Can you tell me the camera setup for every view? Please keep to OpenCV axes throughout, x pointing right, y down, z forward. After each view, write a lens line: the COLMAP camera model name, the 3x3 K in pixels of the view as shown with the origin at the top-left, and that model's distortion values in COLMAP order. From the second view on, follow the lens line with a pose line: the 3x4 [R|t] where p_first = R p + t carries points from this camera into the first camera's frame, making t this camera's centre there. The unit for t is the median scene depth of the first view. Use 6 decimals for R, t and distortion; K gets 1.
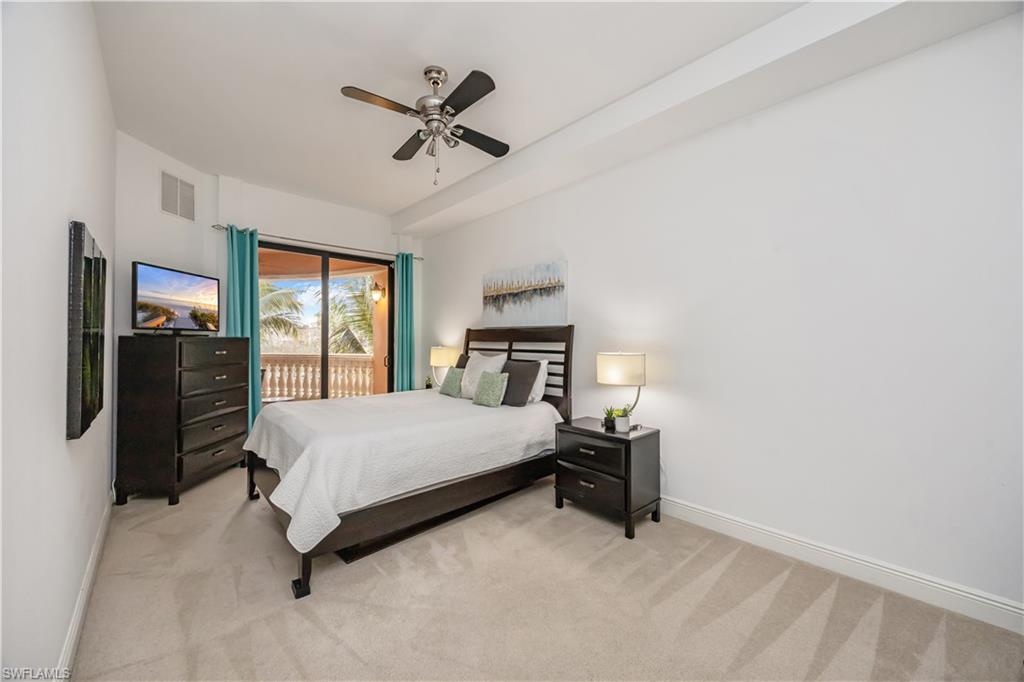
lens RADIAL K [[389.7, 0, 512.0], [0, 389.7, 341.0], [0, 0, 1]] dist [-0.002629, -0.000133]
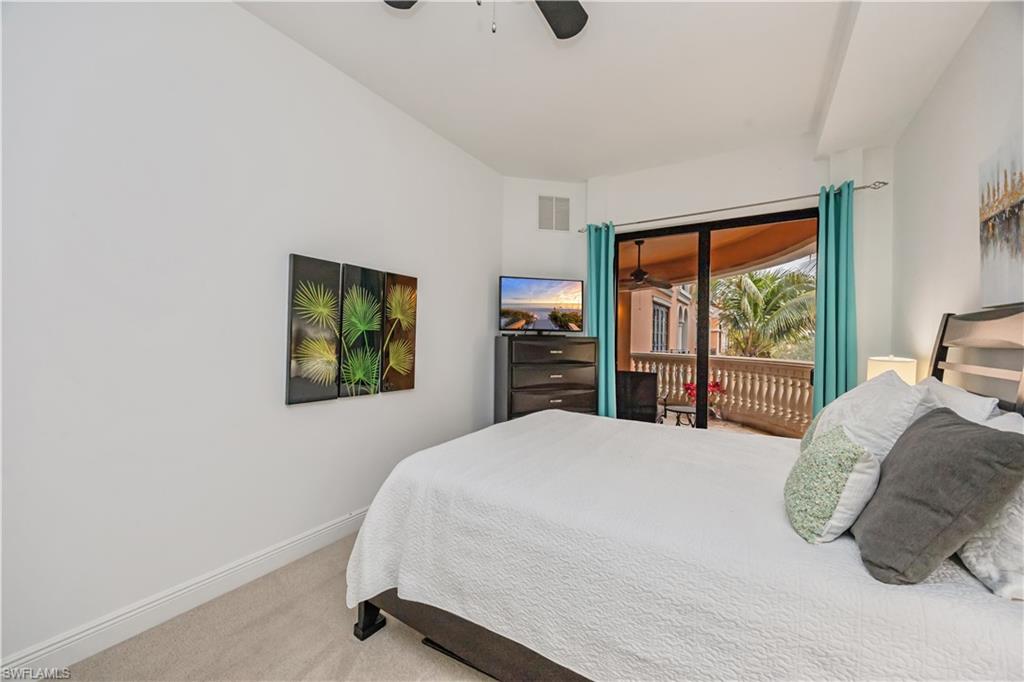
lens RADIAL K [[389.7, 0, 512.0], [0, 389.7, 341.0], [0, 0, 1]] dist [-0.002629, -0.000133]
pose [[0.273089, 0.001678, -0.961987, 0.204370], [-0.007102, 0.999975, -0.000272, 0.001766], [0.961963, 0.006906, 0.273094, 0.603440]]
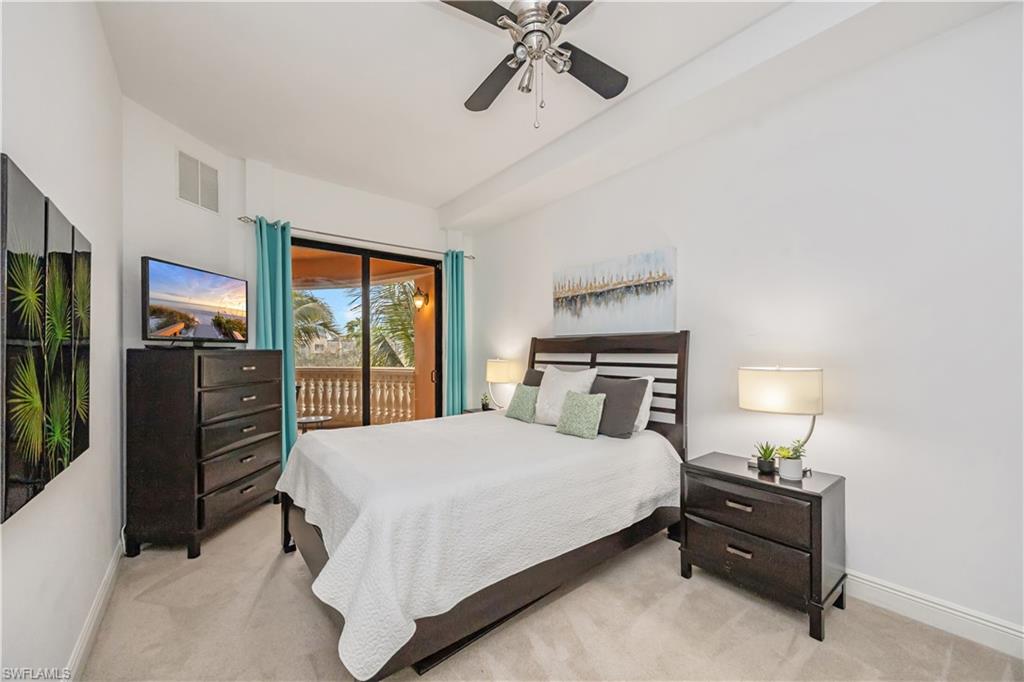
lens RADIAL K [[396.8, 0, 513.6], [0, 396.8, 355.4], [0, 0, 1]] dist [-0.002388, -0.000299]
pose [[0.997705, -0.004764, -0.067539, -0.130724], [0.005277, 0.999959, 0.007417, 0.000045], [0.067501, -0.007756, 0.997689, 0.197458]]
